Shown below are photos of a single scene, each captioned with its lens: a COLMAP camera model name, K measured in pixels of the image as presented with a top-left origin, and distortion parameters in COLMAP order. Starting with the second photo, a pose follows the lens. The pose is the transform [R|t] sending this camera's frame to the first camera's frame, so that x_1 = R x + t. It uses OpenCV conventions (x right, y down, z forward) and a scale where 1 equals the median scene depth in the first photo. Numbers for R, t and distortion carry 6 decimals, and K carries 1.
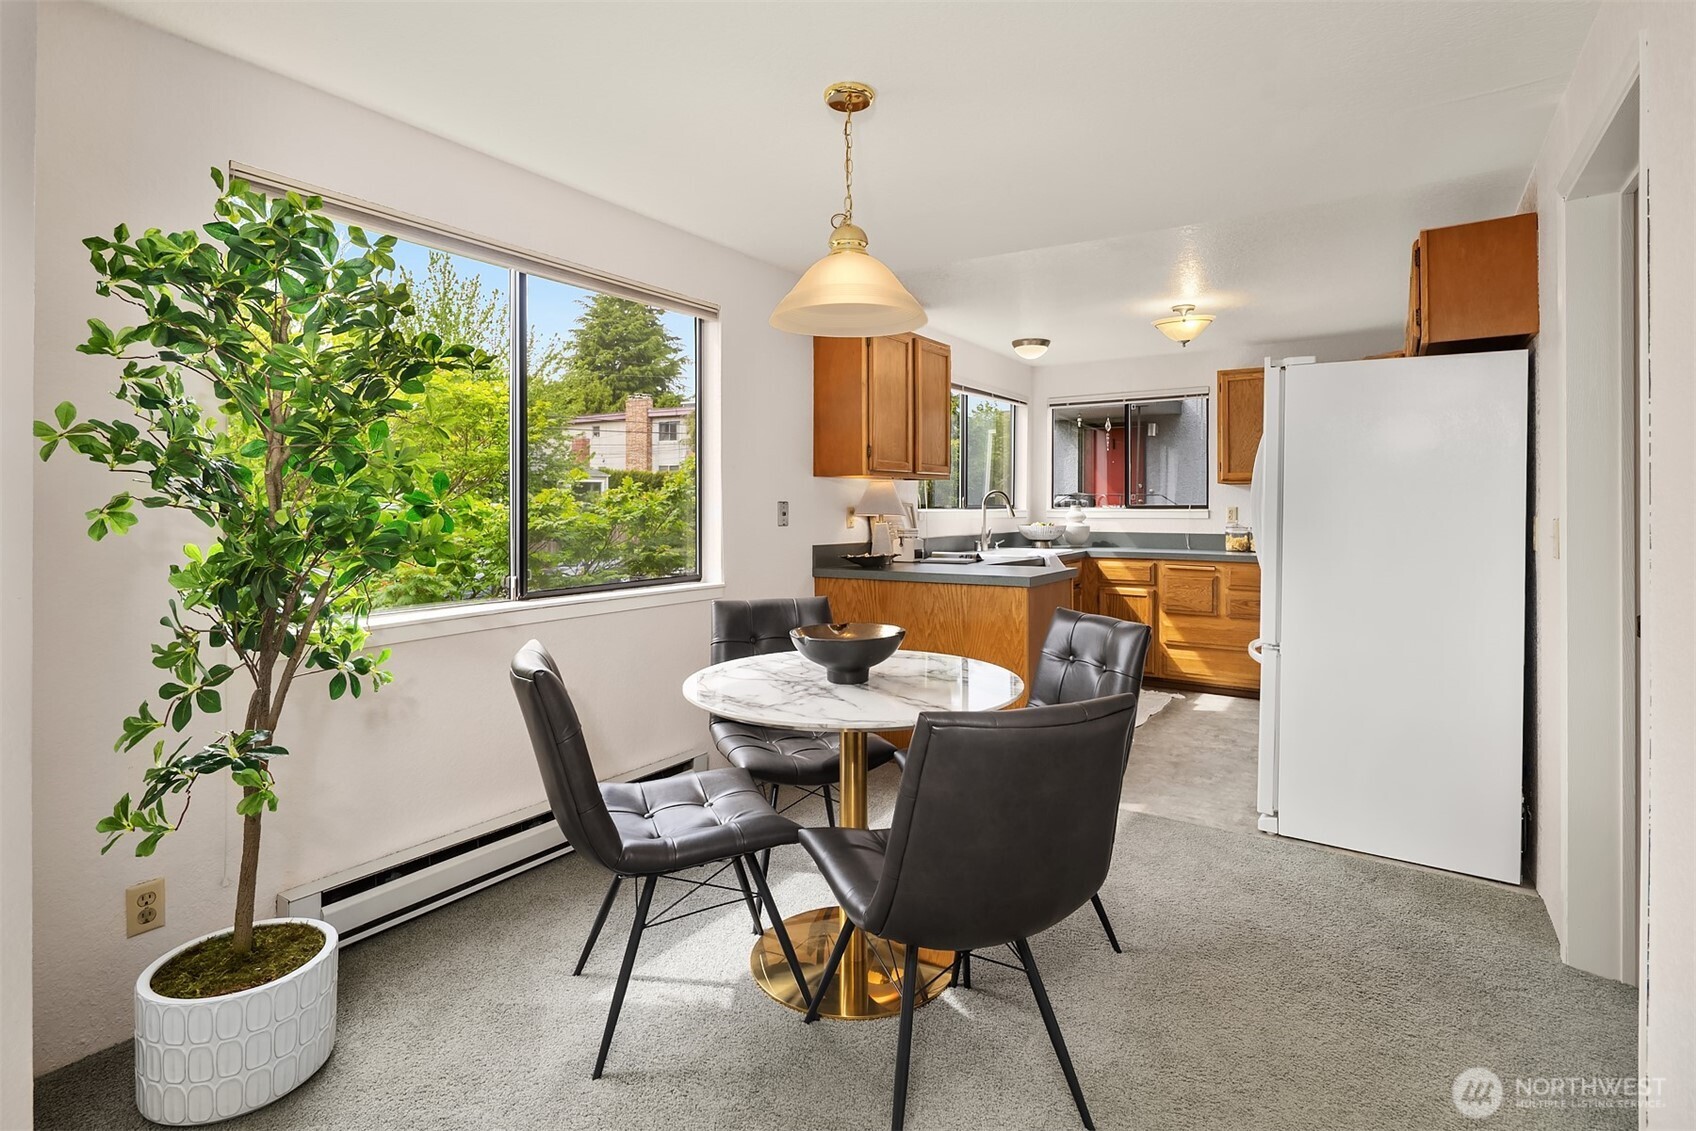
lens RADIAL K [[838.2, 0, 861.4], [0, 838.2, 492.1], [0, 0, 1]] dist [0.001002, -0.002351]
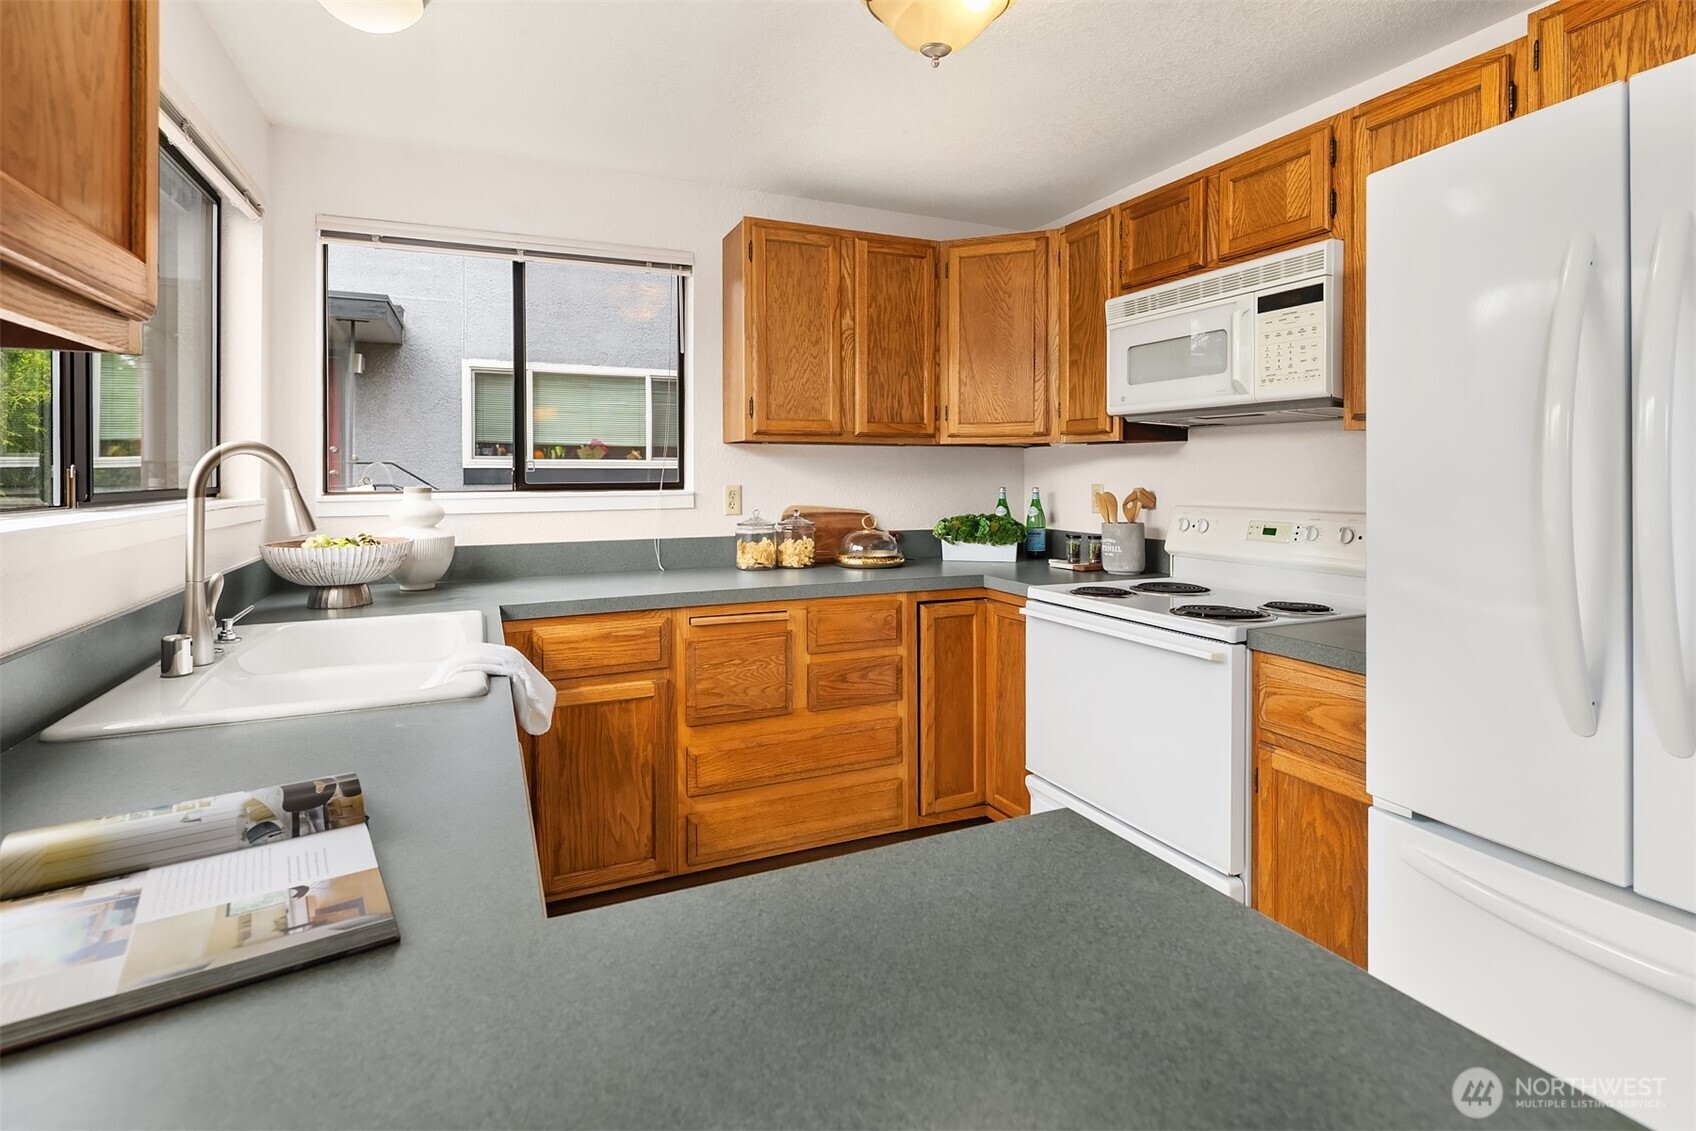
lens RADIAL K [[838.2, 0, 850.9], [0, 838.2, 470.8], [0, 0, 1]] dist [0.001002, -0.002351]
pose [[0.548098, 0.001839, 0.836412, 0.109467], [-0.008493, 0.999958, 0.003367, 0.018158], [-0.836371, -0.008949, 0.548091, 2.068033]]
